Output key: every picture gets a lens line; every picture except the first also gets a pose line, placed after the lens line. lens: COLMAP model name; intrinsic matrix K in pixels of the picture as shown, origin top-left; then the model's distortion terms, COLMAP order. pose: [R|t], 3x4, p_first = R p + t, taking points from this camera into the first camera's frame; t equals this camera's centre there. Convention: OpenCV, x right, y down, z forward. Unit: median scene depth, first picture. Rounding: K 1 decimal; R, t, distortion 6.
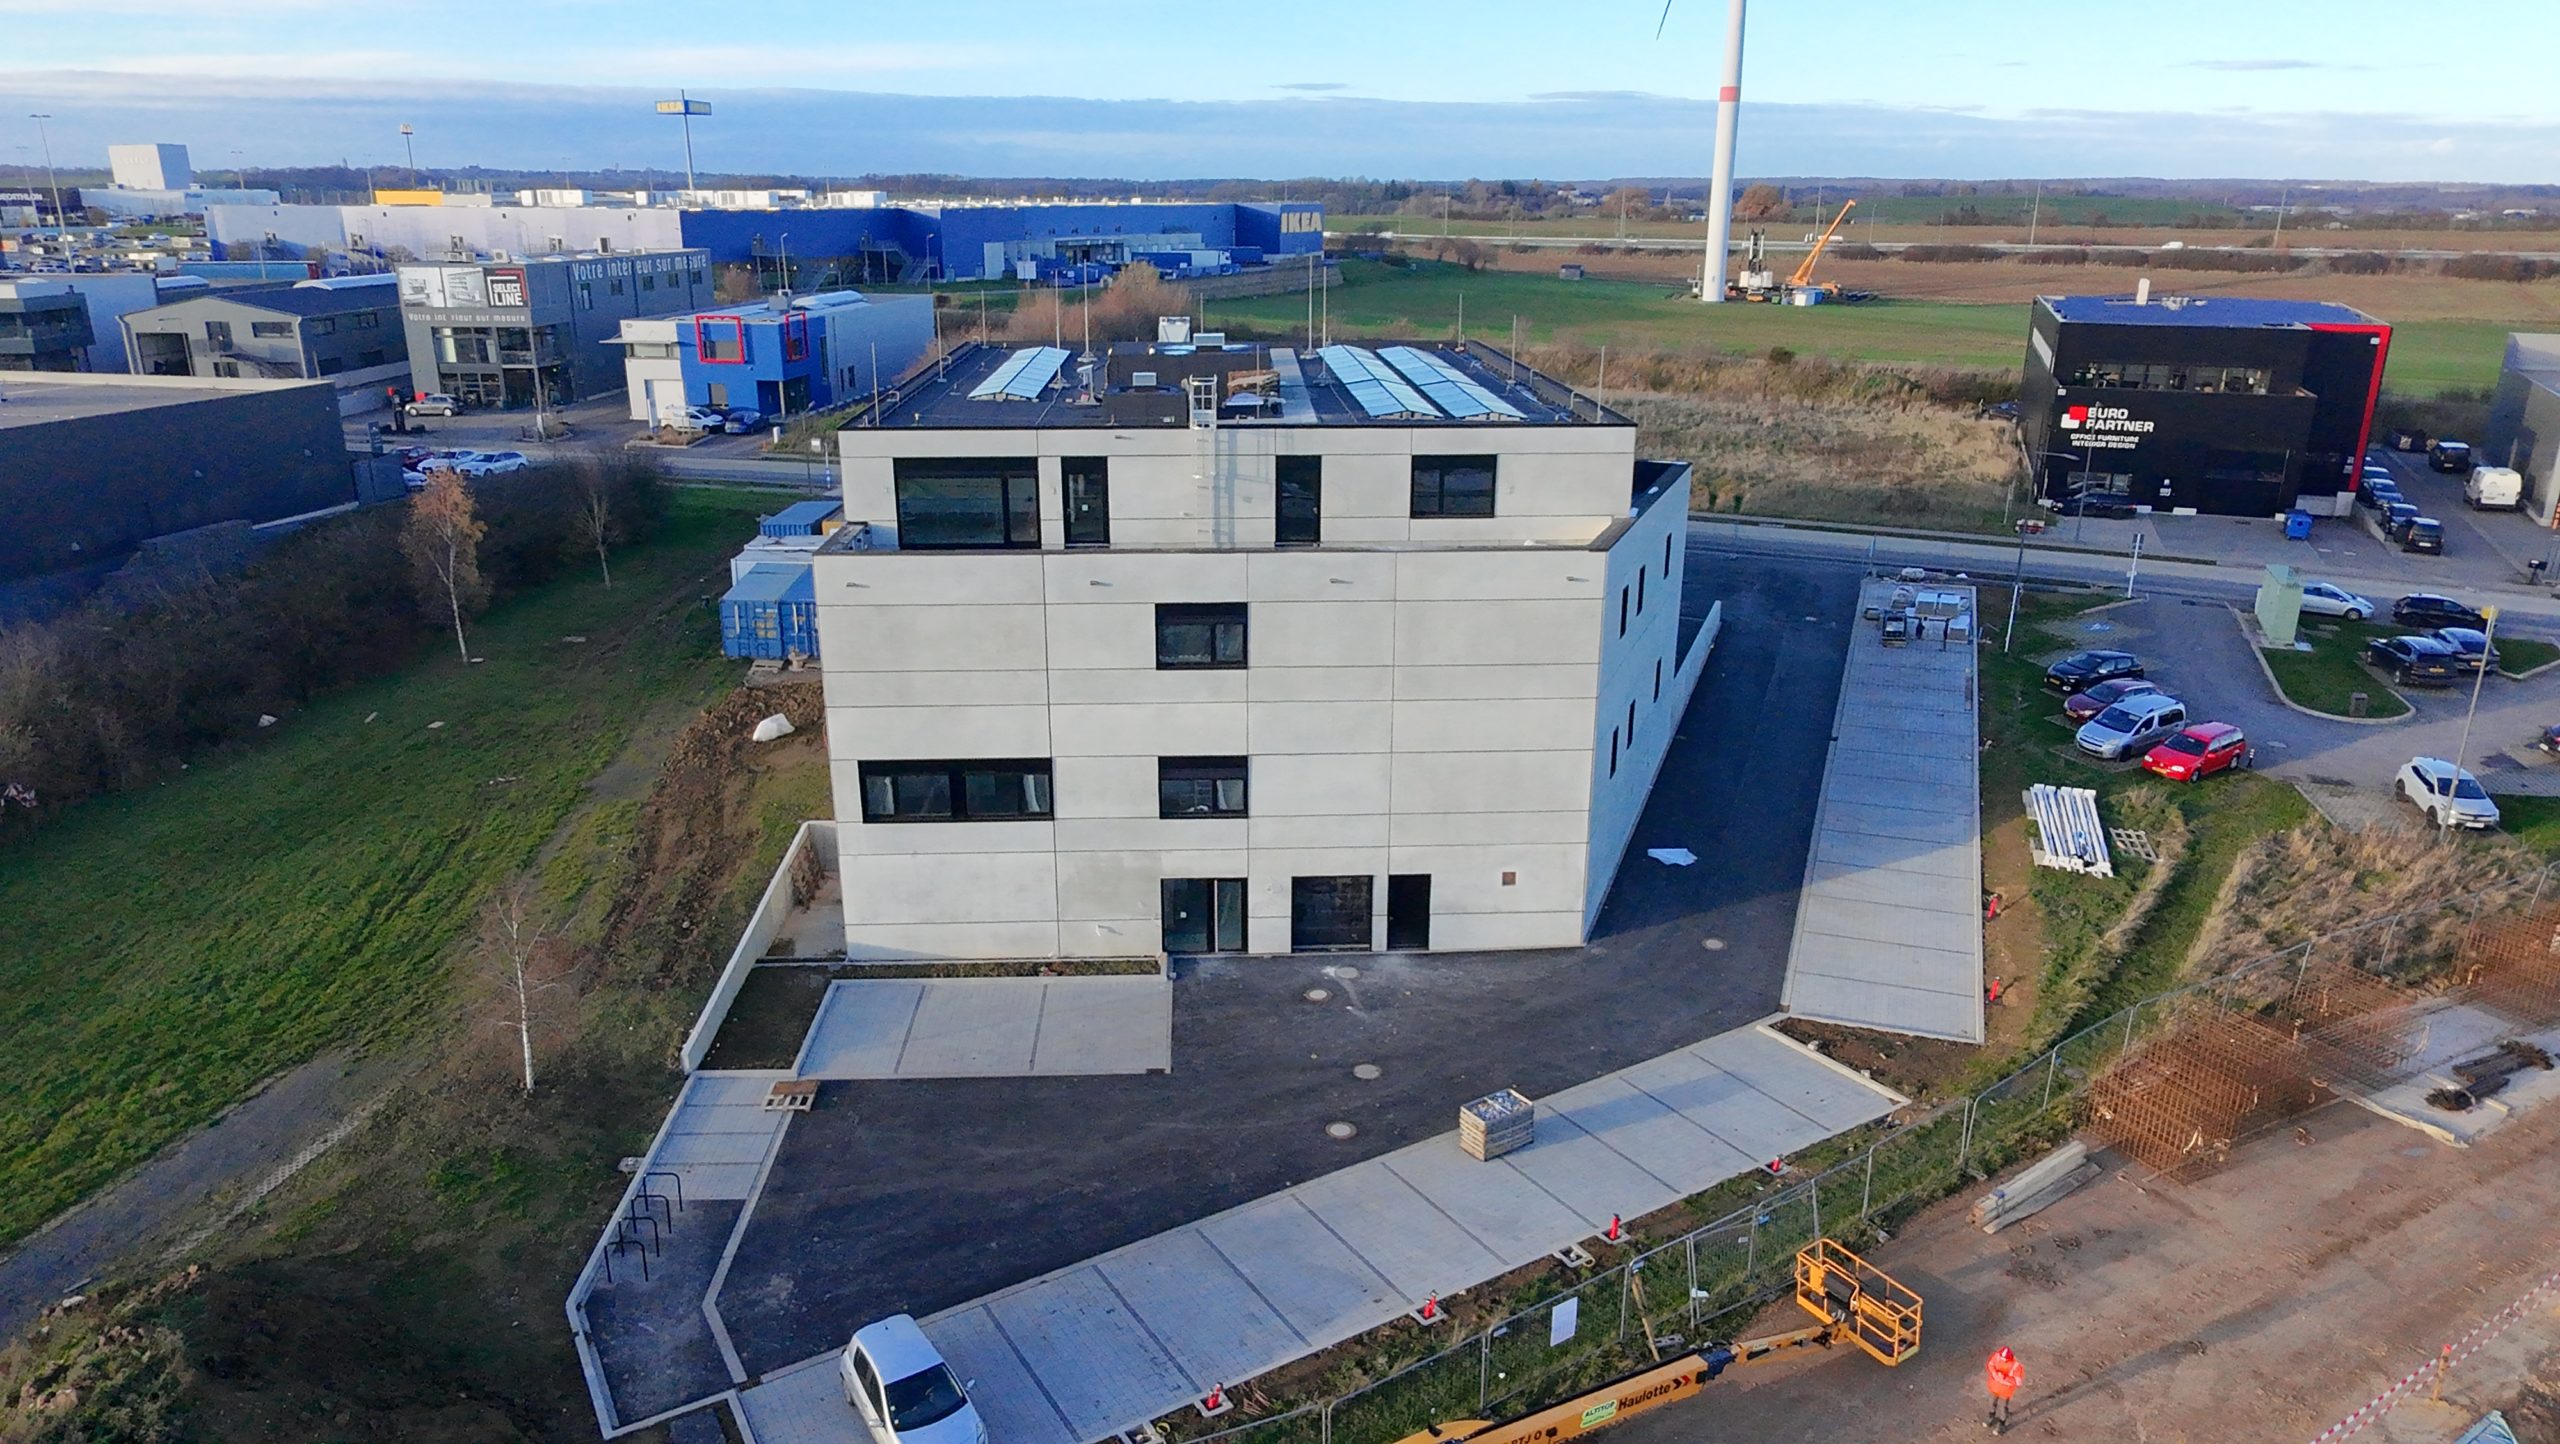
lens RADIAL K [[1629.4, 0, 1277.6], [0, 1629.4, 722.9], [0, 0, 1]] dist [0.005040, -0.006573]
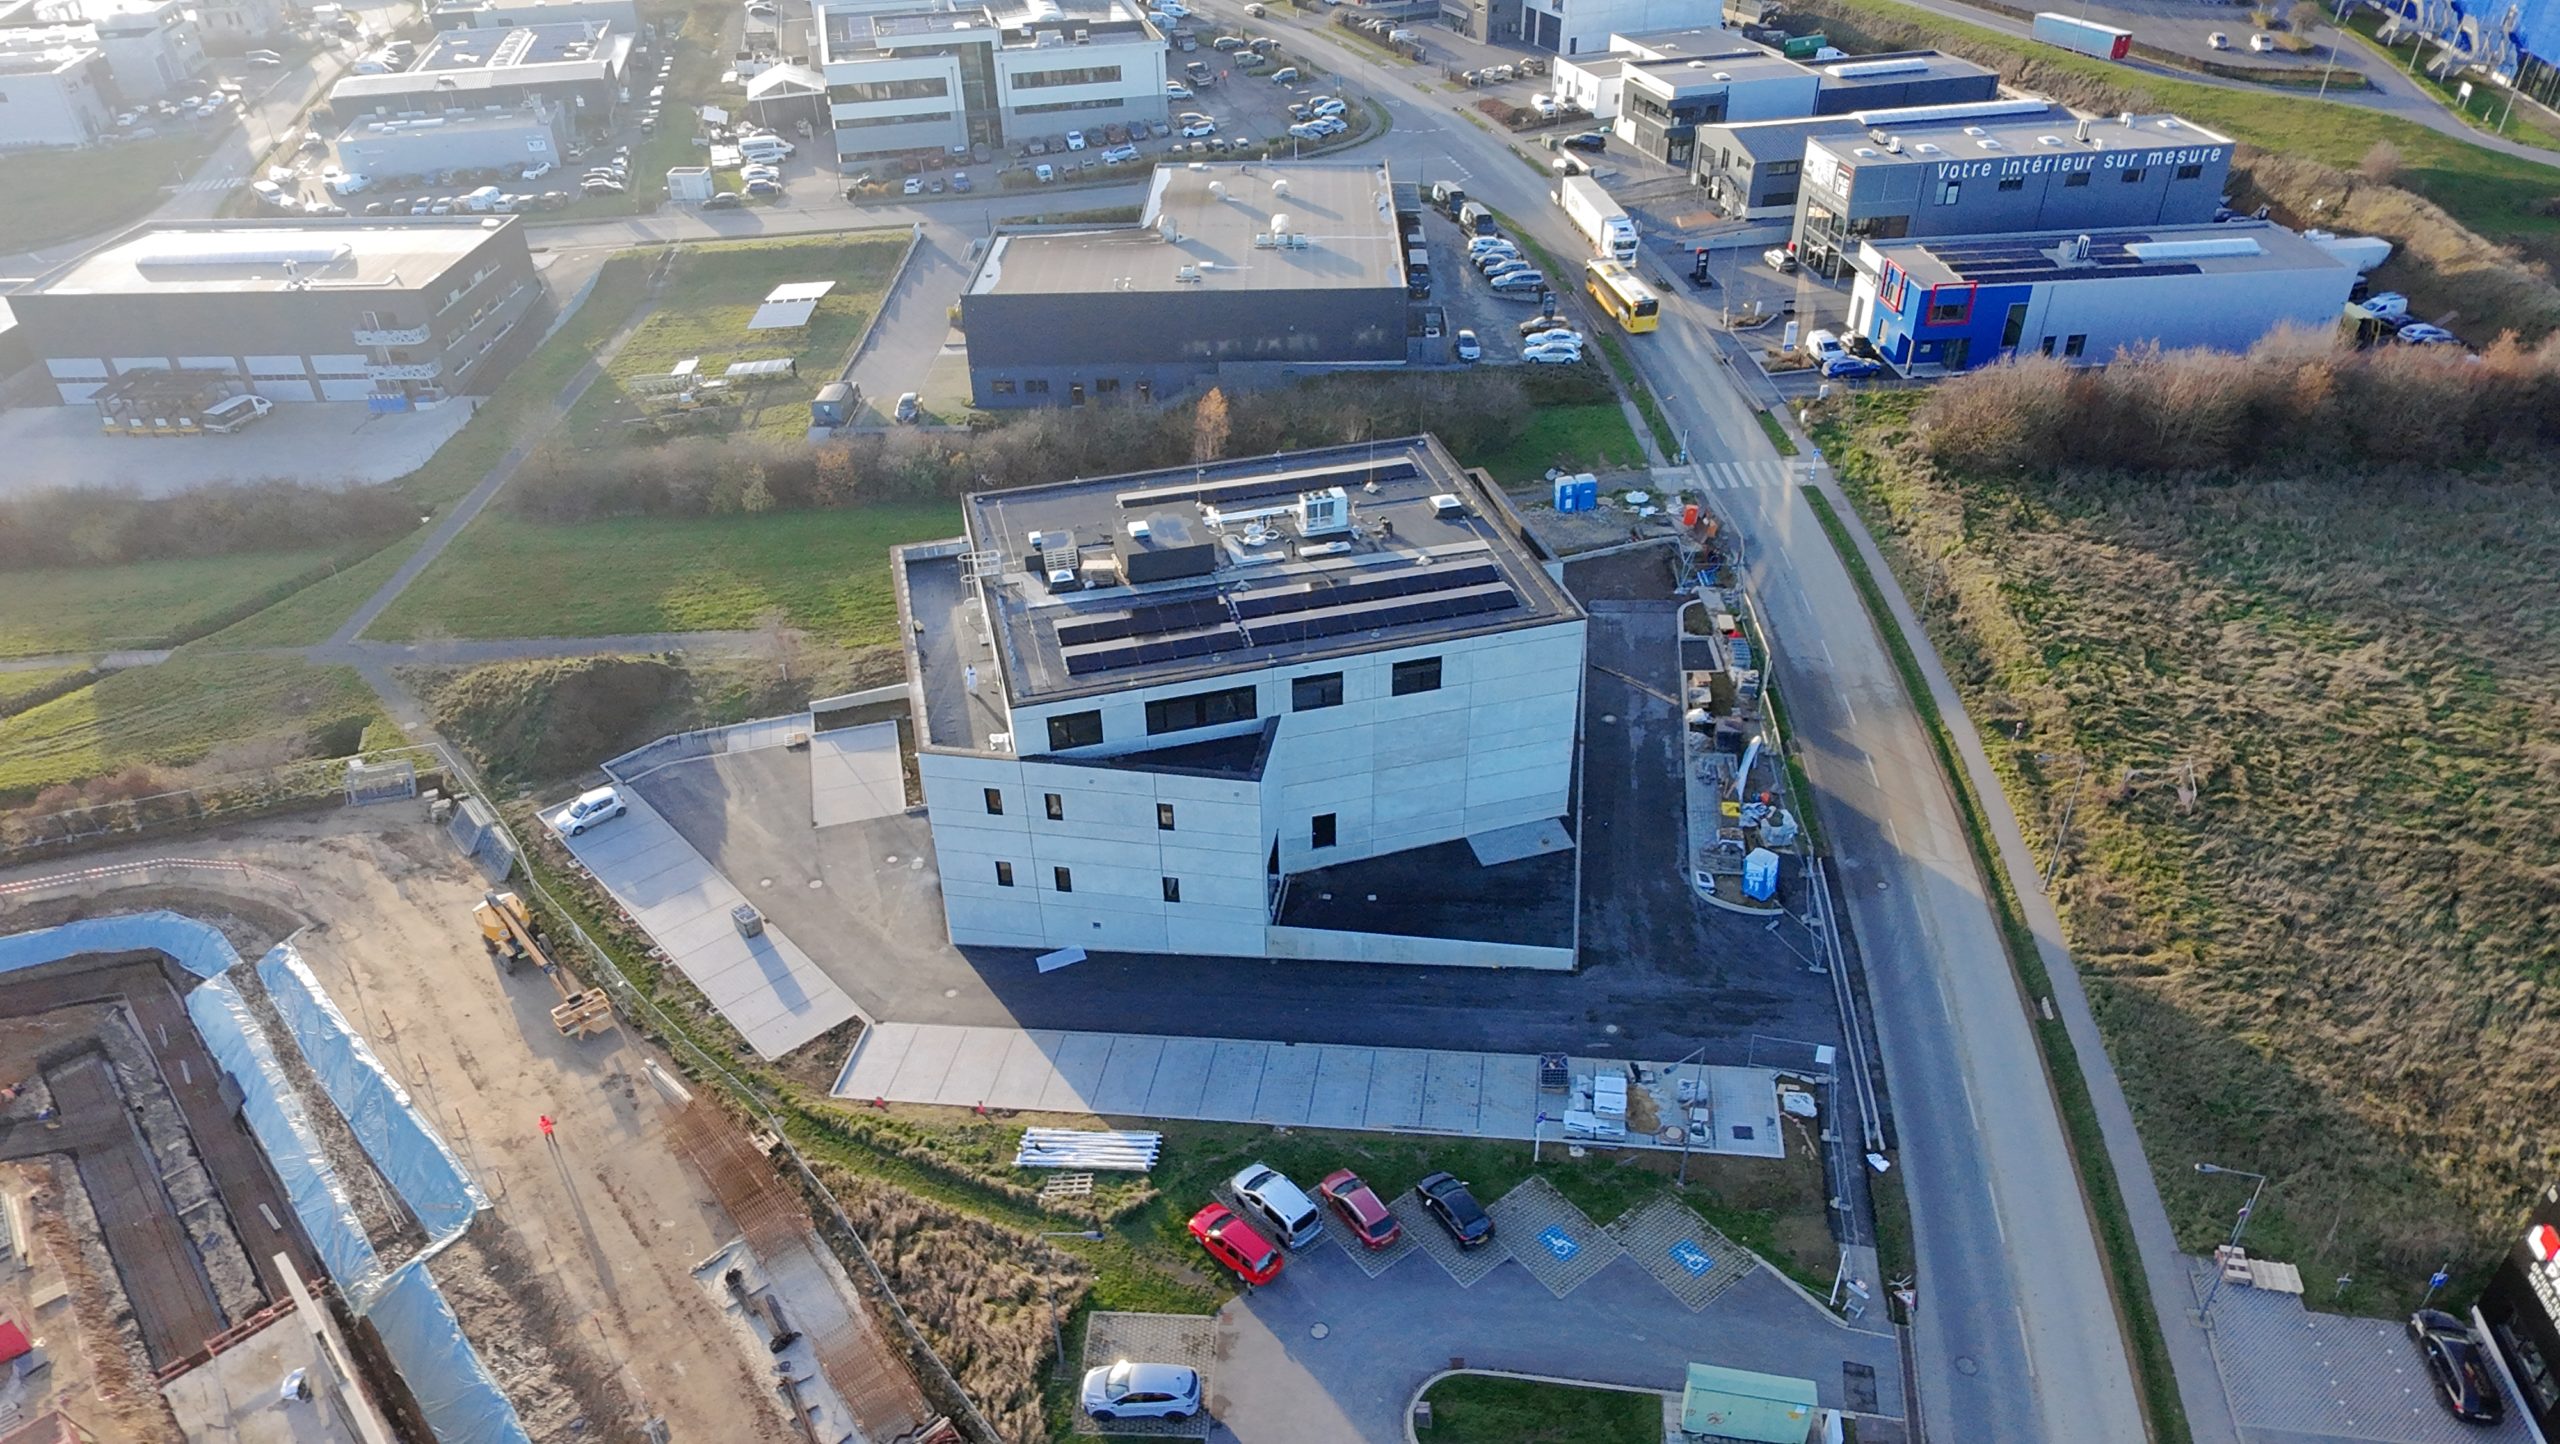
lens RADIAL K [[1629.4, 0, 1277.6], [0, 1629.4, 722.9], [0, 0, 1]] dist [0.005040, -0.006573]
pose [[0.202067, 0.540199, -0.816917, 1.537095], [-0.282078, 0.830879, 0.479659, -0.980663], [0.937870, 0.133511, 0.320272, 0.739177]]
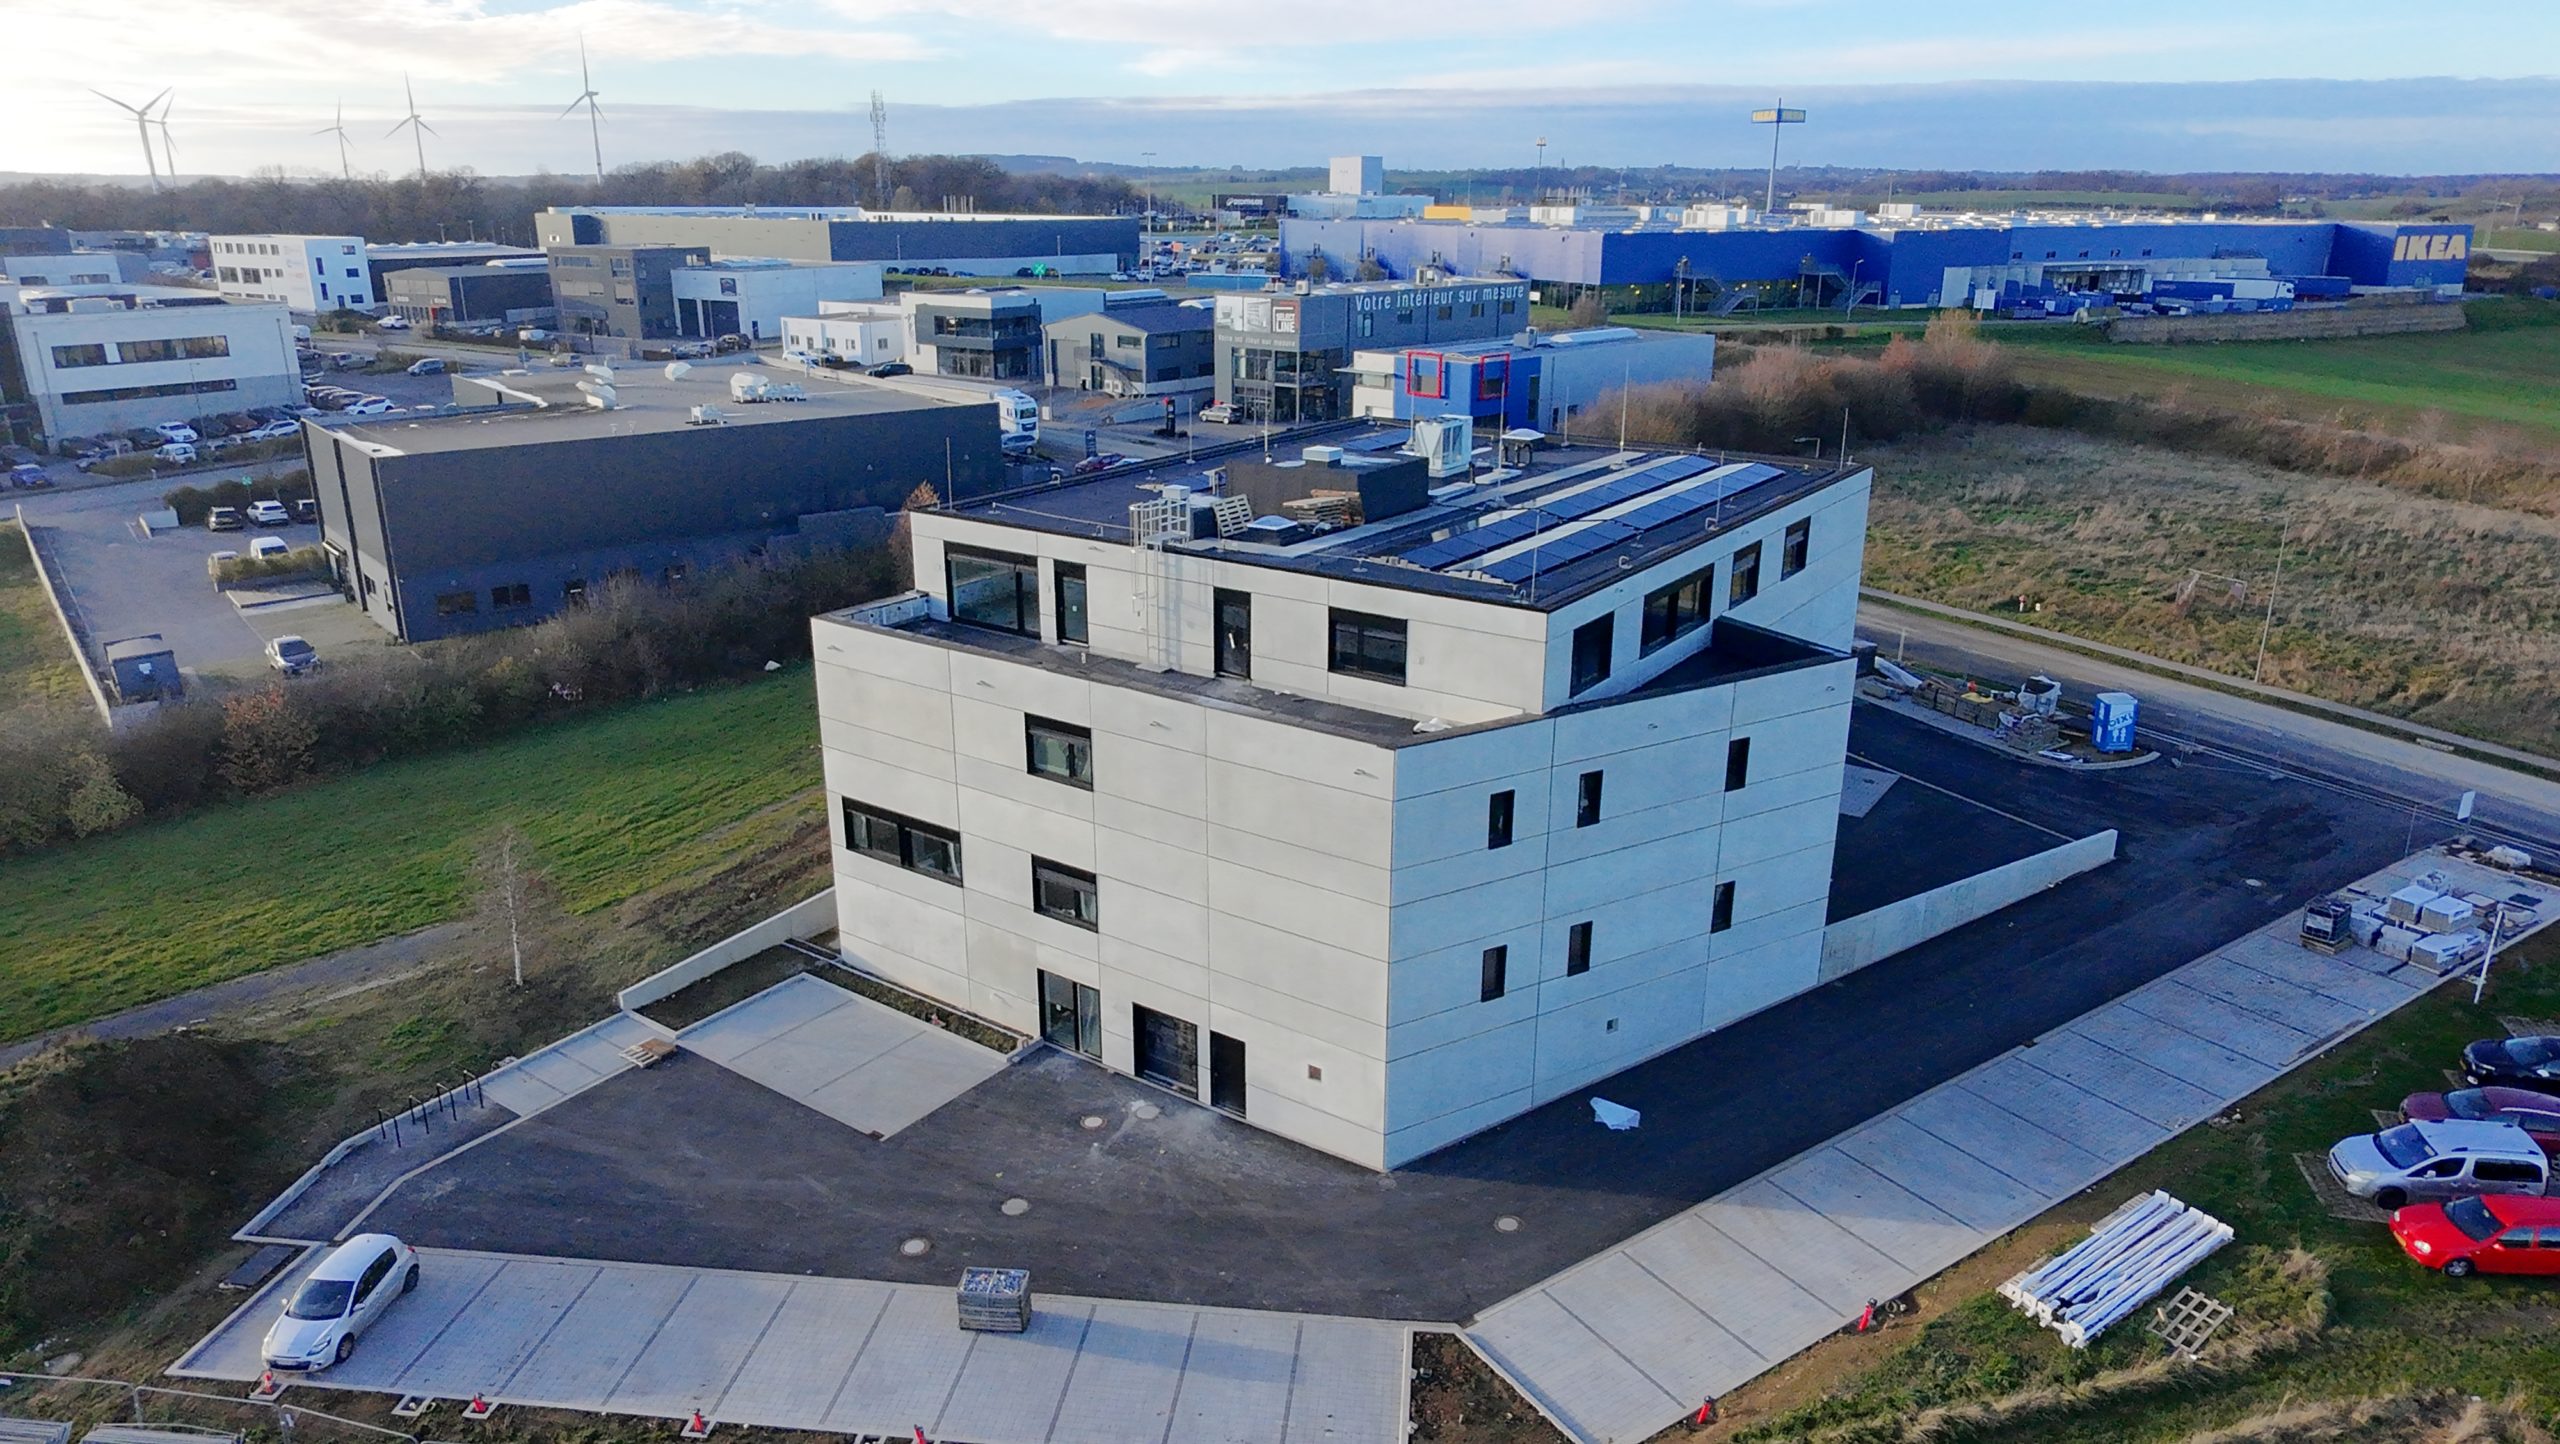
lens RADIAL K [[1629.4, 0, 1277.6], [0, 1629.4, 722.9], [0, 0, 1]] dist [0.005040, -0.006573]
pose [[0.788268, 0.192731, -0.584370, 0.617414], [-0.191445, 0.979365, 0.064760, -0.152566], [0.584793, 0.060826, 0.808899, 0.223409]]
